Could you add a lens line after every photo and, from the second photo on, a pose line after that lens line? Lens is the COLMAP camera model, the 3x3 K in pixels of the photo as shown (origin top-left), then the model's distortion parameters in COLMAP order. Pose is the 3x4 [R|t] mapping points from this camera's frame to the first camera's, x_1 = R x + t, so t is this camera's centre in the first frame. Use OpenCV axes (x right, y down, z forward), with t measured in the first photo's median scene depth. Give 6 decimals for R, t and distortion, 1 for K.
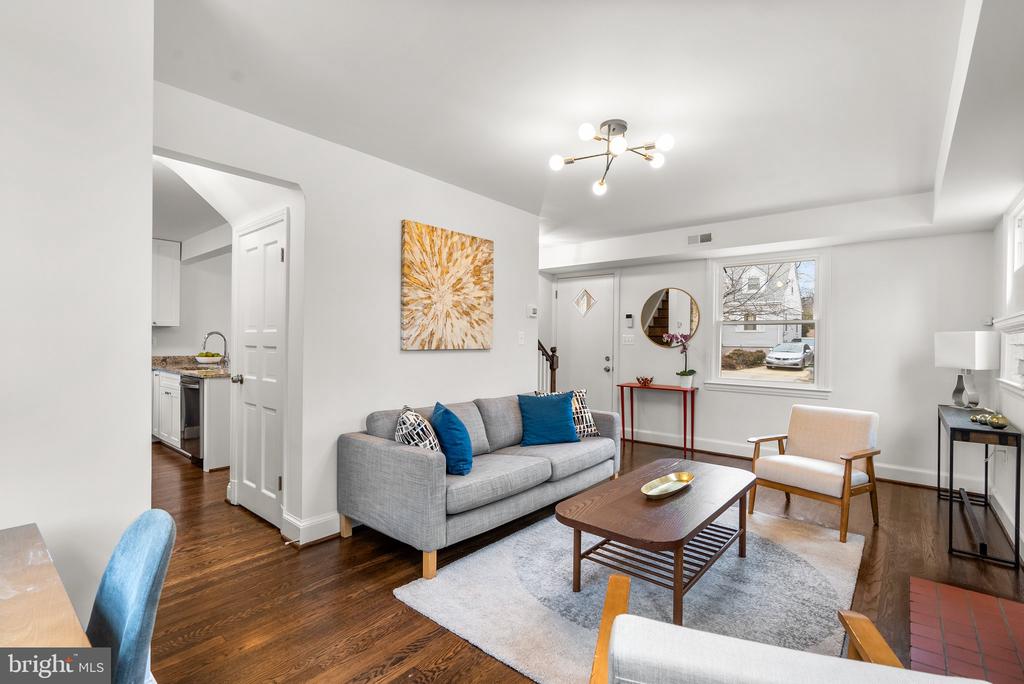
lens RADIAL K [[464.6, 0, 514.1], [0, 464.6, 342.6], [0, 0, 1]] dist [-0.000589, 0.000371]
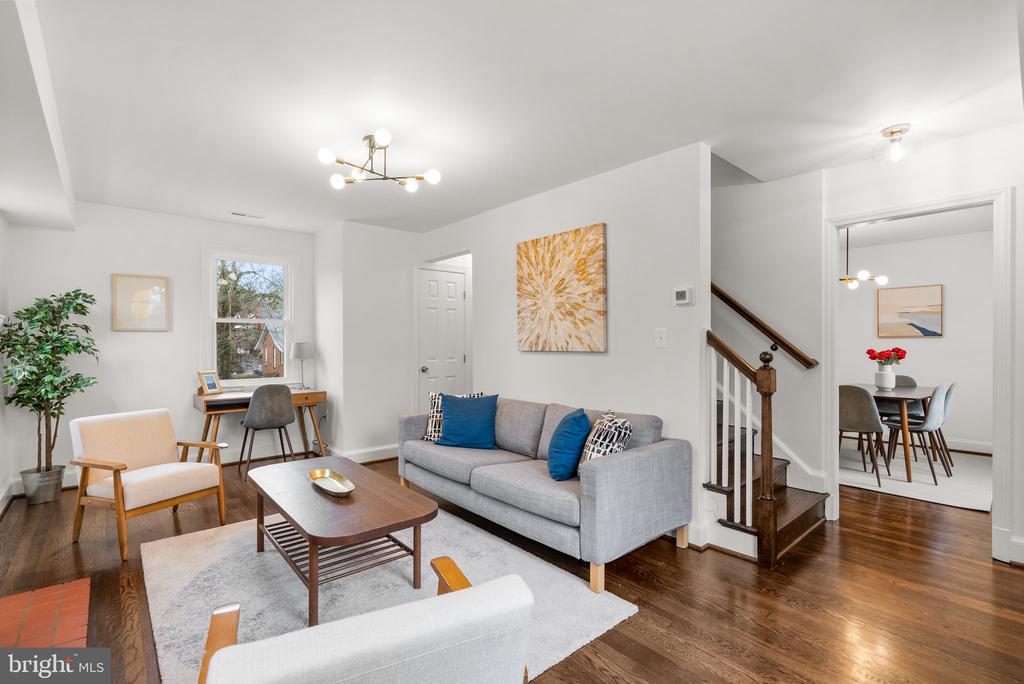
lens RADIAL K [[464.6, 0, 514.1], [0, 464.6, 342.6], [0, 0, 1]] dist [-0.000589, 0.000371]
pose [[-0.146967, -0.007642, -0.989112, 0.862828], [-0.003259, 0.999968, -0.007242, 0.003376], [0.989136, 0.002159, -0.146987, 1.043388]]
